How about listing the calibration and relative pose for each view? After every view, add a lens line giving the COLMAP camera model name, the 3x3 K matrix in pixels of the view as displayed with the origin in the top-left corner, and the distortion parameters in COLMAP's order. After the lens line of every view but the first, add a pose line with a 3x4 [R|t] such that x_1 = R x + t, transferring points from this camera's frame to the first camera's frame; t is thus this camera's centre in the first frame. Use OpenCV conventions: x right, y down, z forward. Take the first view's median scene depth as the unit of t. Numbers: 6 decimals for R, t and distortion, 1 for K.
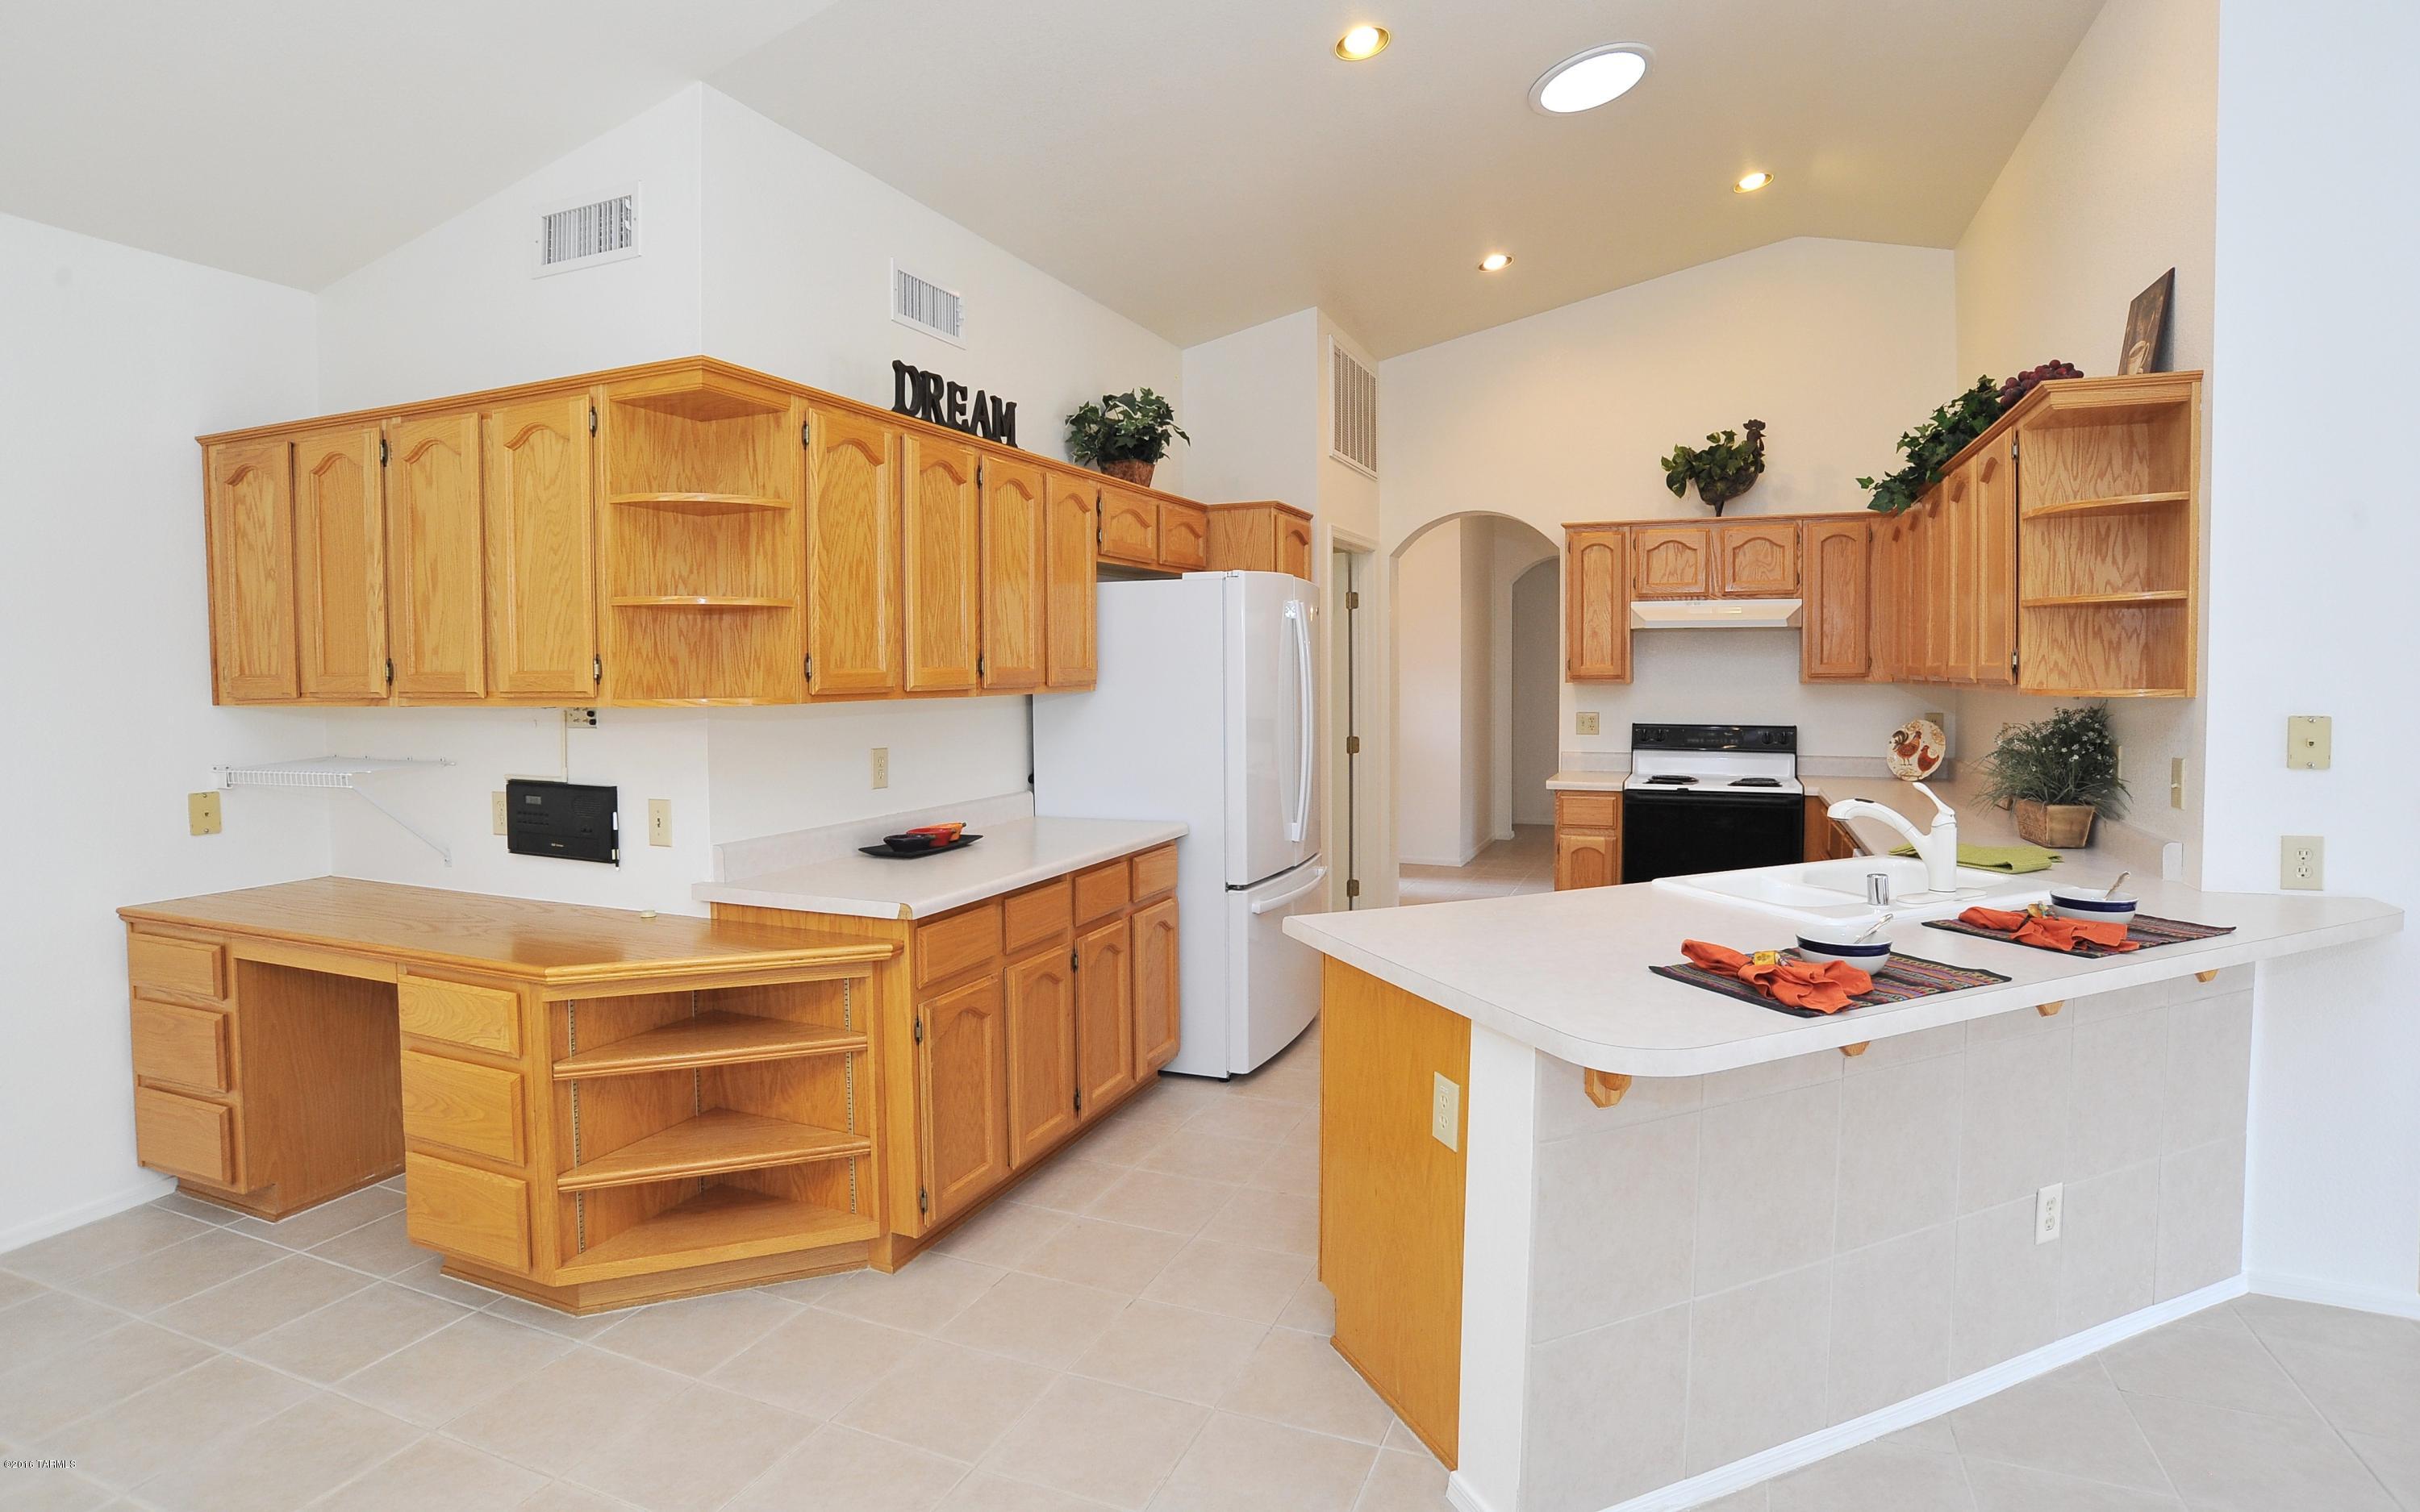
lens RADIAL K [[1242.7, 0, 1220.3], [0, 1242.7, 711.0], [0, 0, 1]] dist [-0.114017, 0.066325]
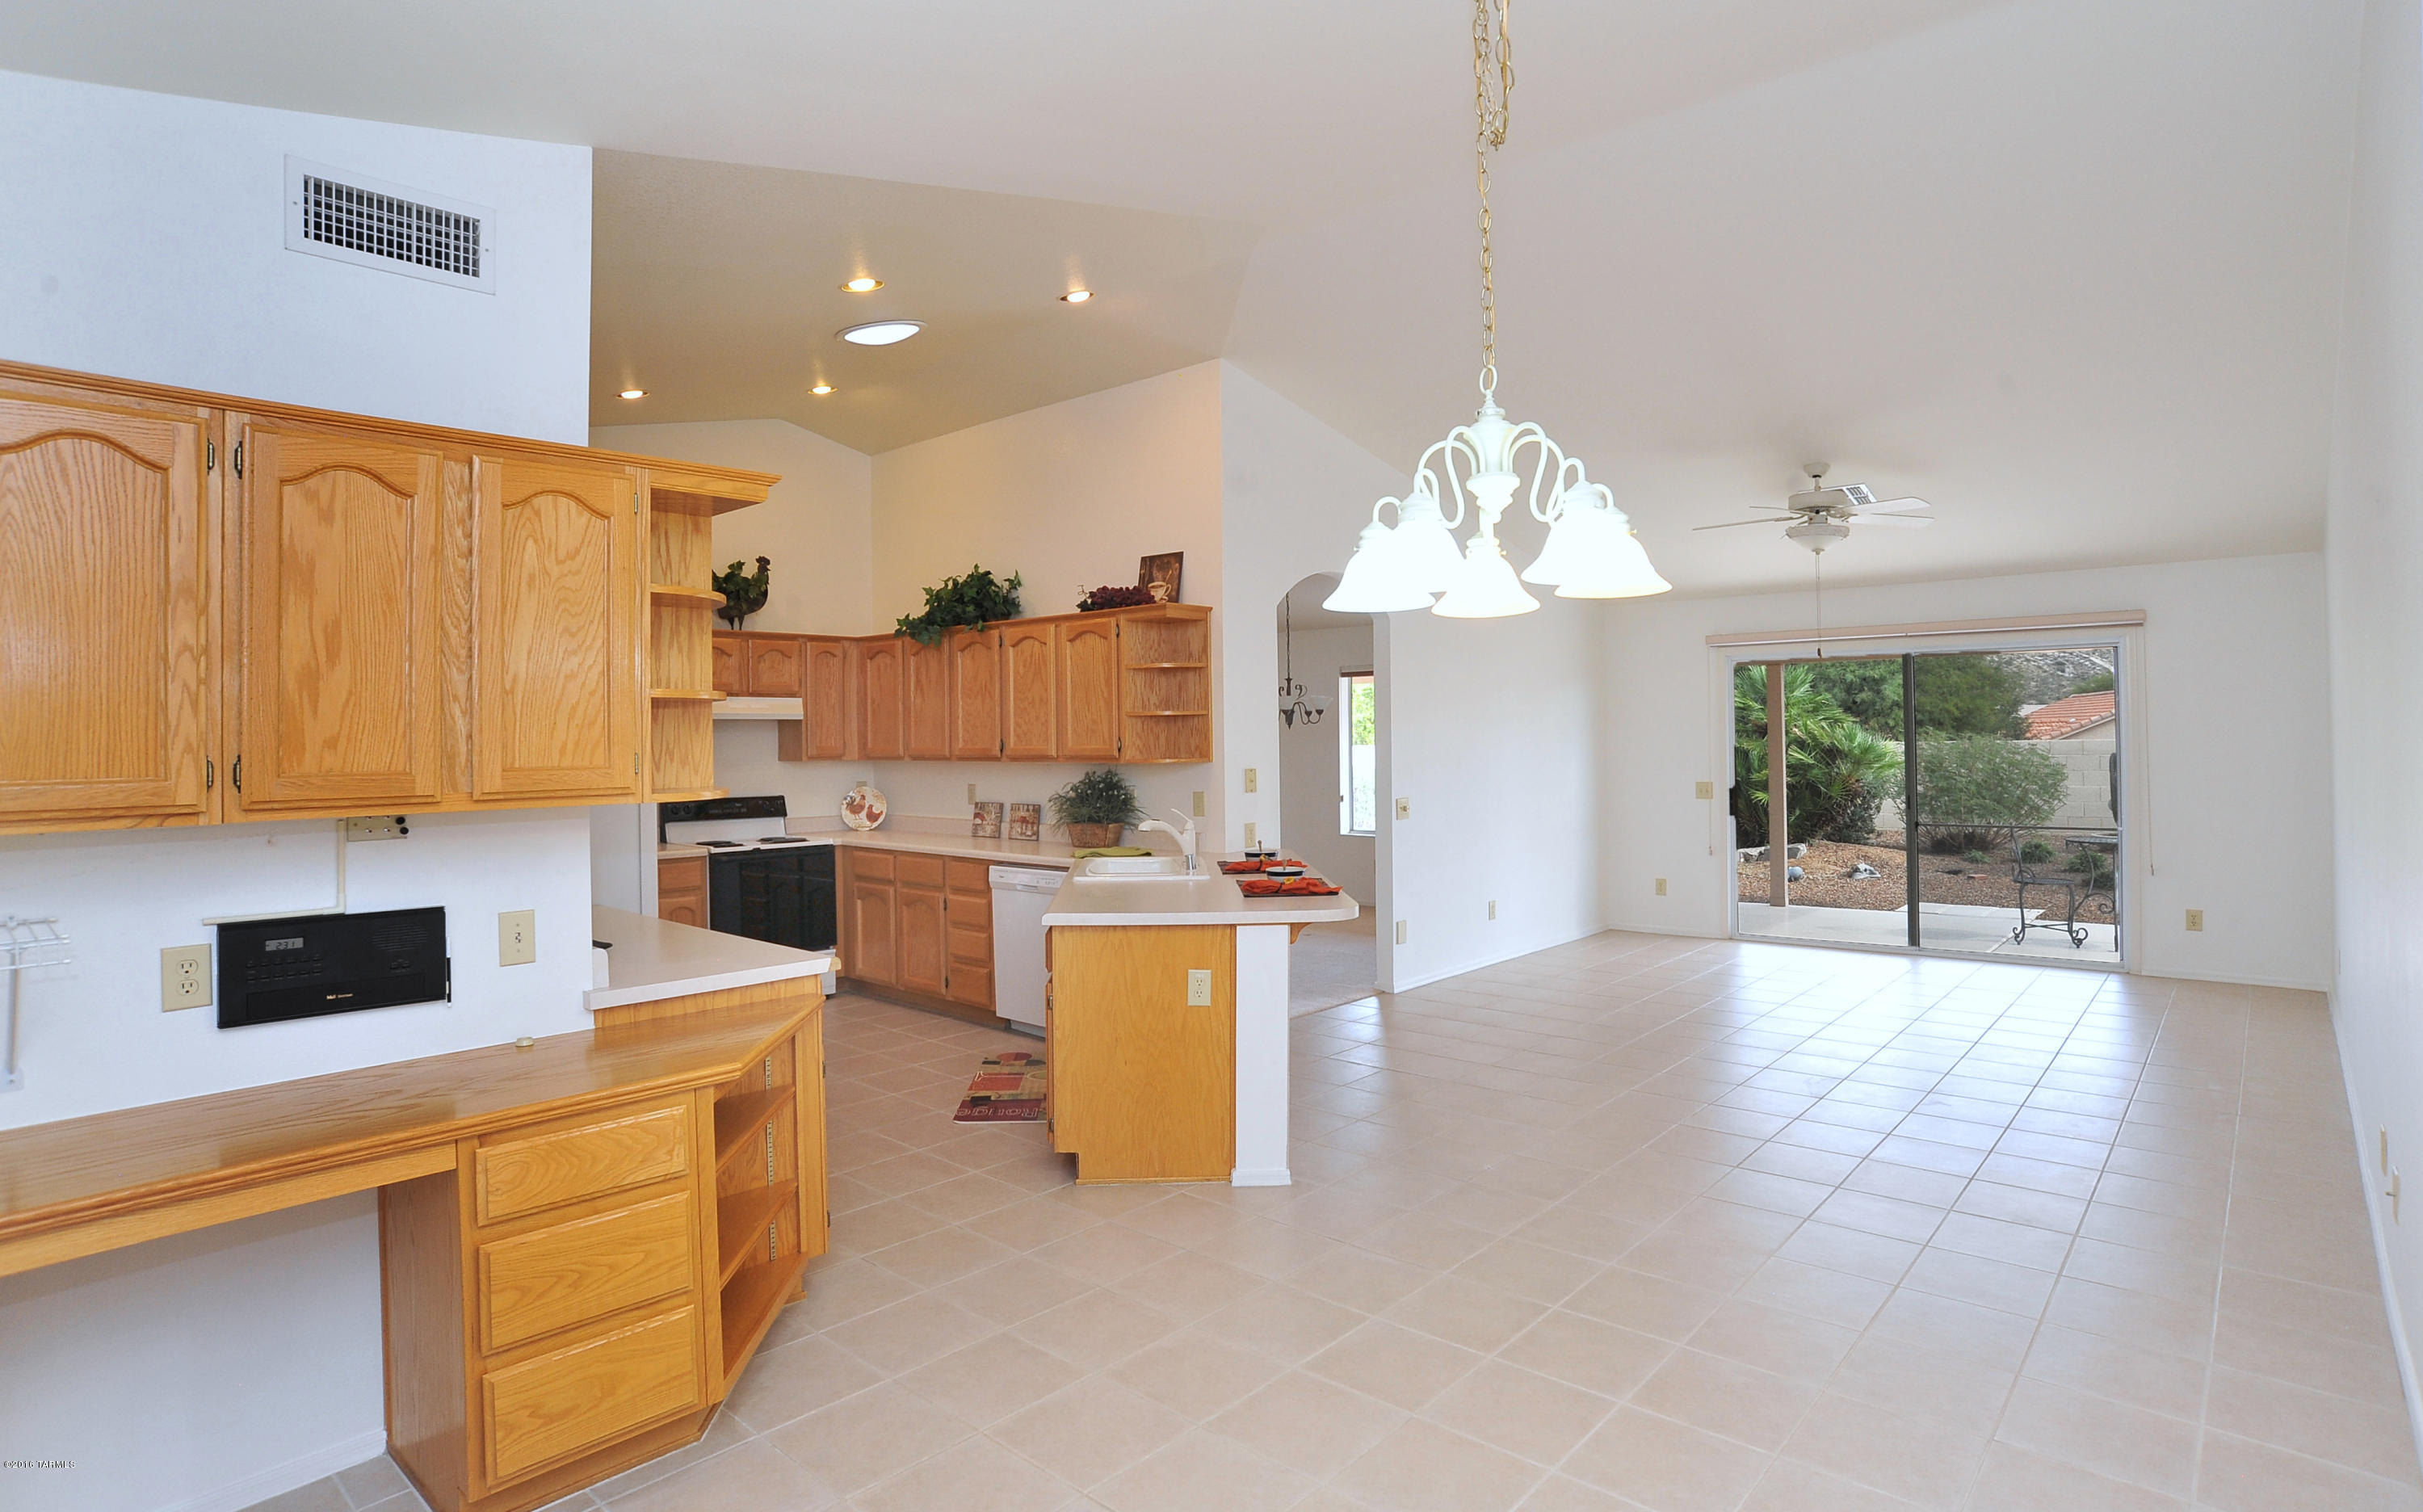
lens RADIAL K [[1244.5, 0, 1221.8], [0, 1244.5, 711.0], [0, 0, 1]] dist [-0.114017, 0.066325]
pose [[0.339002, 0.019051, 0.940593, -1.068653], [0.044156, 0.998371, -0.036136, -0.017556], [-0.939749, 0.053782, 0.337609, 0.207912]]
